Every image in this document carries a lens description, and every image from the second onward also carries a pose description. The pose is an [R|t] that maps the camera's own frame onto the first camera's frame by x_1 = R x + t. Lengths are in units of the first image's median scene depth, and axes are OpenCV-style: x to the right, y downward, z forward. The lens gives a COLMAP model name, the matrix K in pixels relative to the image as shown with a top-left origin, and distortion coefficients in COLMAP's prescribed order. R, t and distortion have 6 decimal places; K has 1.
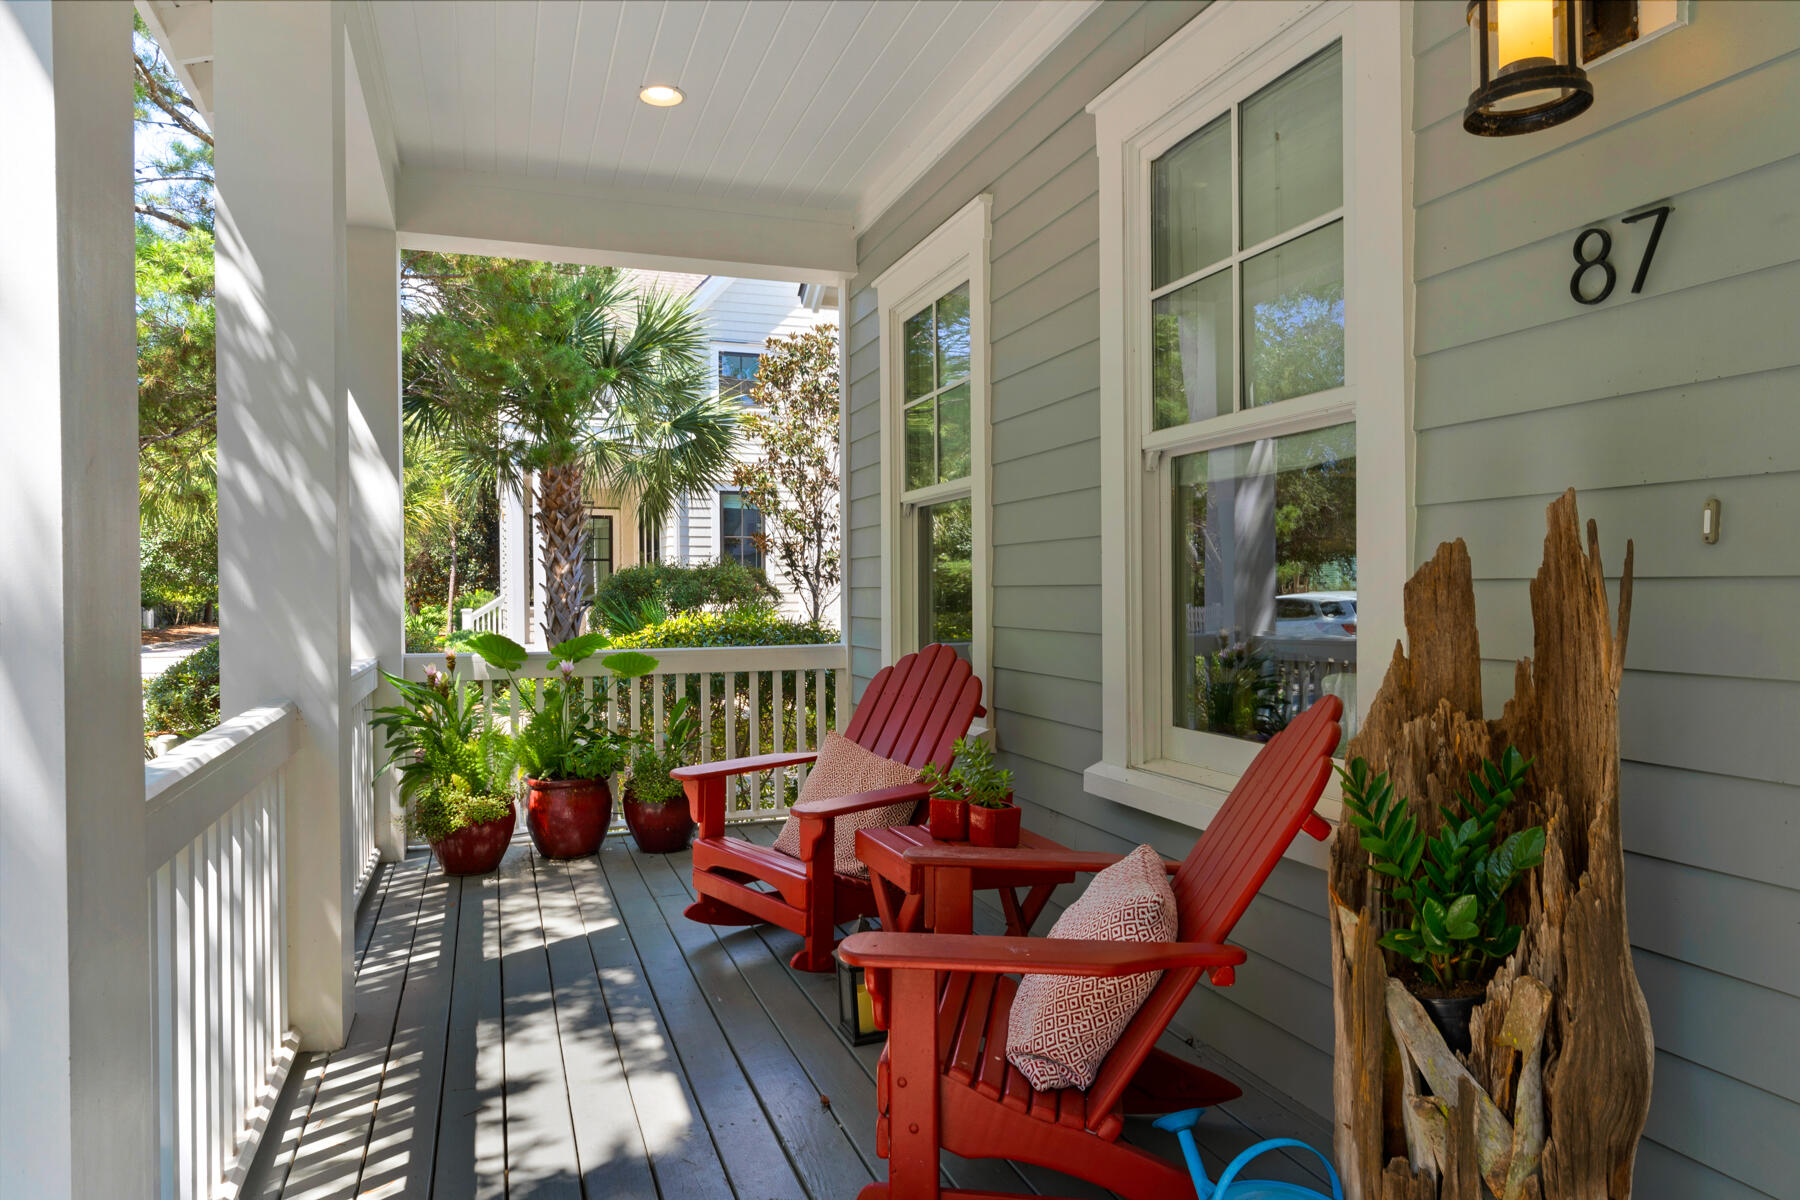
lens RADIAL K [[1137.0, 0, 890.3], [0, 1137.0, 596.2], [0, 0, 1]] dist [-0.008588, -0.001049]
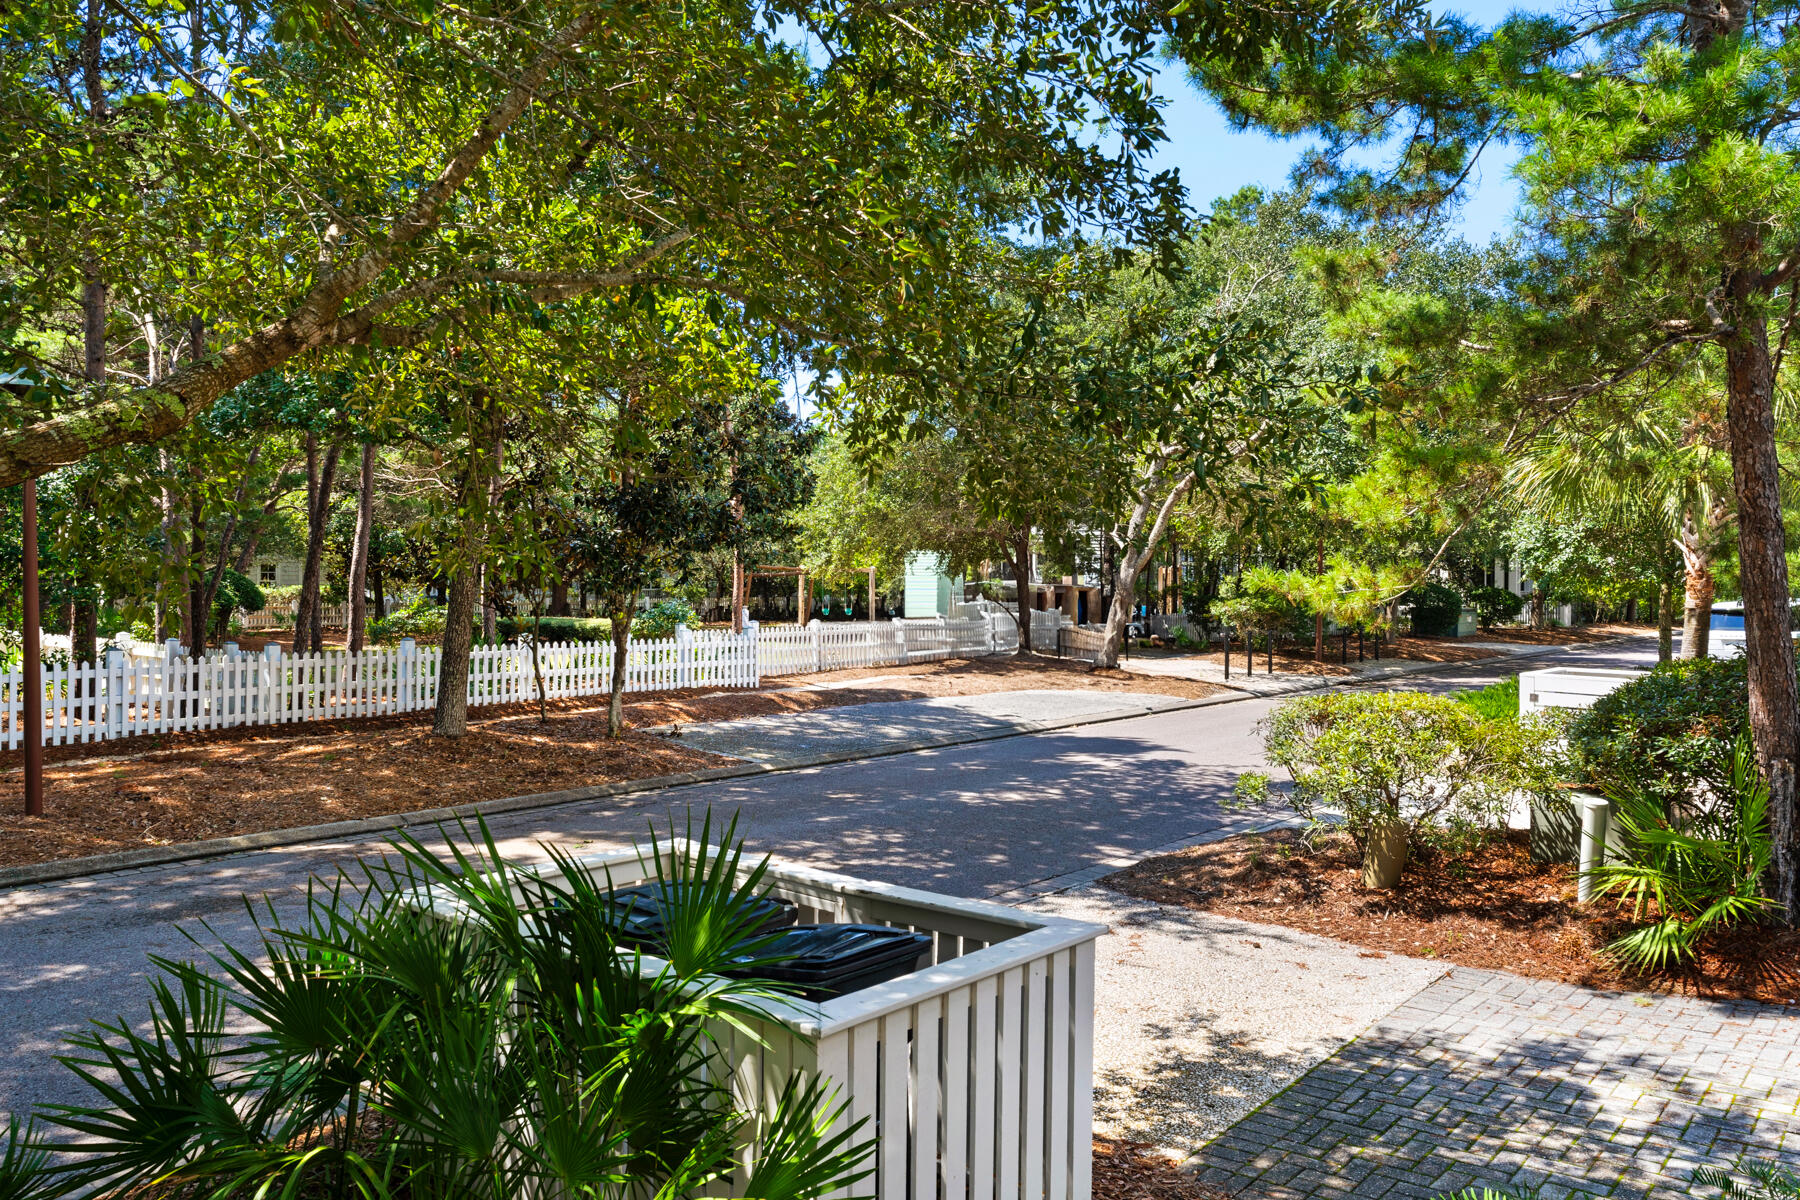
lens RADIAL K [[1296.8, 0, 898.9], [0, 1296.8, 595.4], [0, 0, 1]] dist [-0.000891, -0.001195]
pose [[0.493980, 0.016261, -0.869321, -0.533214], [-0.010978, 0.999862, 0.012465, -0.047519], [0.869404, 0.003386, 0.494091, 0.773342]]
